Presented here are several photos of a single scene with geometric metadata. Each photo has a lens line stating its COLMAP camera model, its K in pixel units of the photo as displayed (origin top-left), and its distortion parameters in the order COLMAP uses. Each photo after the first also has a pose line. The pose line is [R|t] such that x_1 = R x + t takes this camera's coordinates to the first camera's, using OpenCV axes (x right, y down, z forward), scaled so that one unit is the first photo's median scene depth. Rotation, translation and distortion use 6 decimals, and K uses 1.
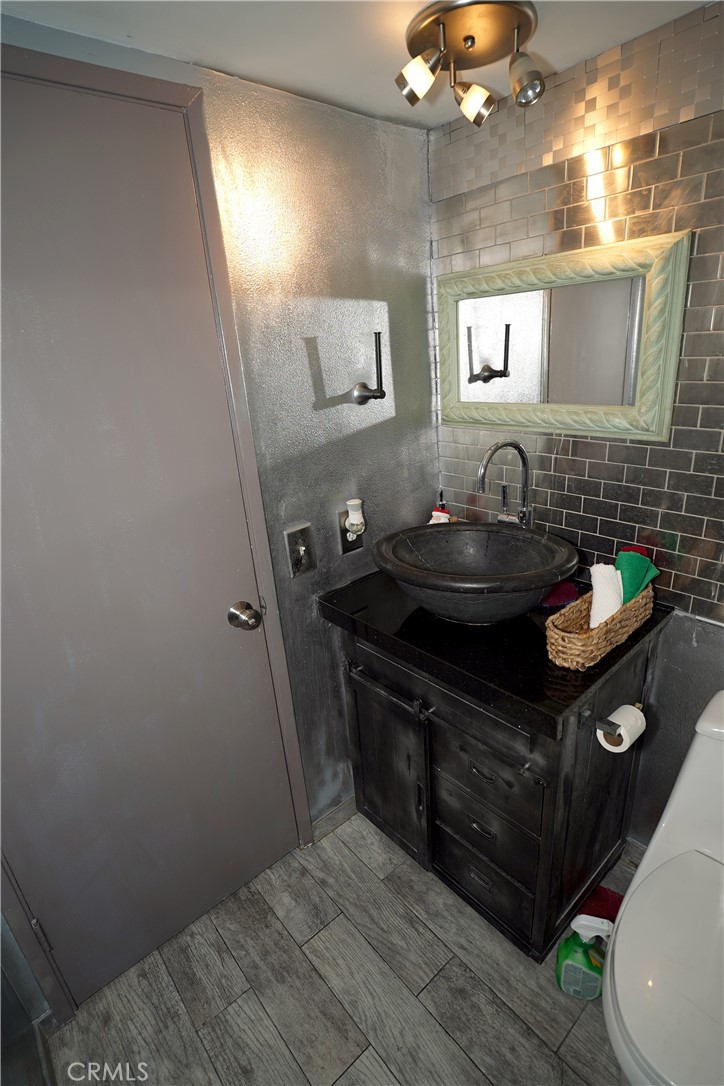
lens RADIAL K [[526.8, 0, 362.0], [0, 526.8, 543.0], [0, 0, 1]] dist [-0.036046, 0.000548]
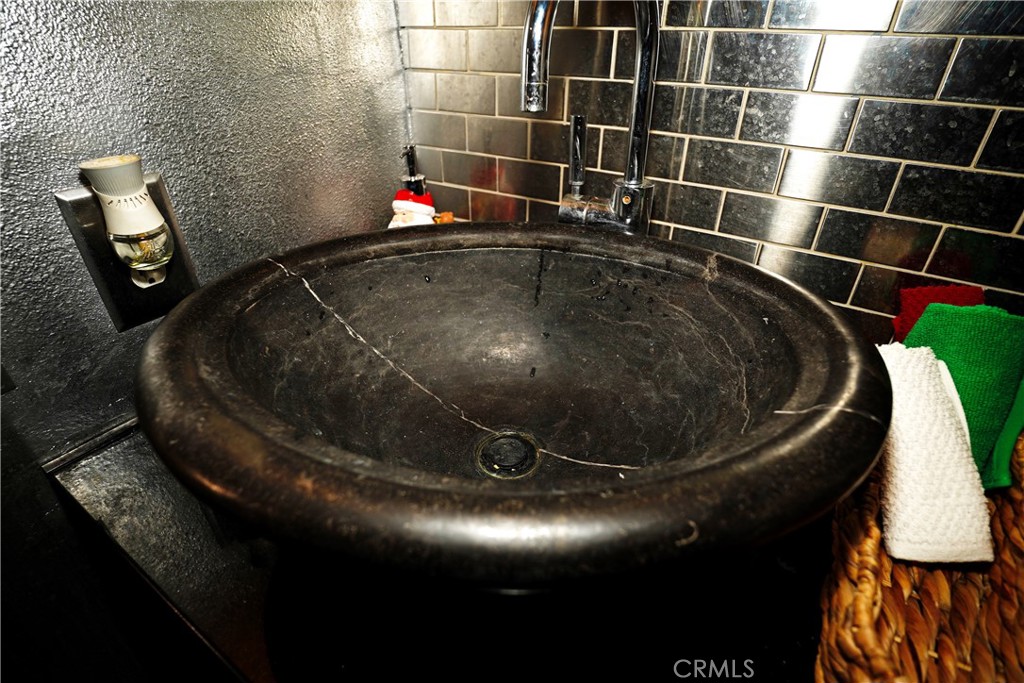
lens RADIAL K [[496.7, 0, 512.0], [0, 496.7, 341.5], [0, 0, 1]] dist [-0.036046, 0.000548]
pose [[0.954267, -0.084264, 0.286835, 0.115233], [0.029174, 0.981124, 0.191165, -0.023525], [-0.297529, -0.174055, 0.938713, 0.657720]]
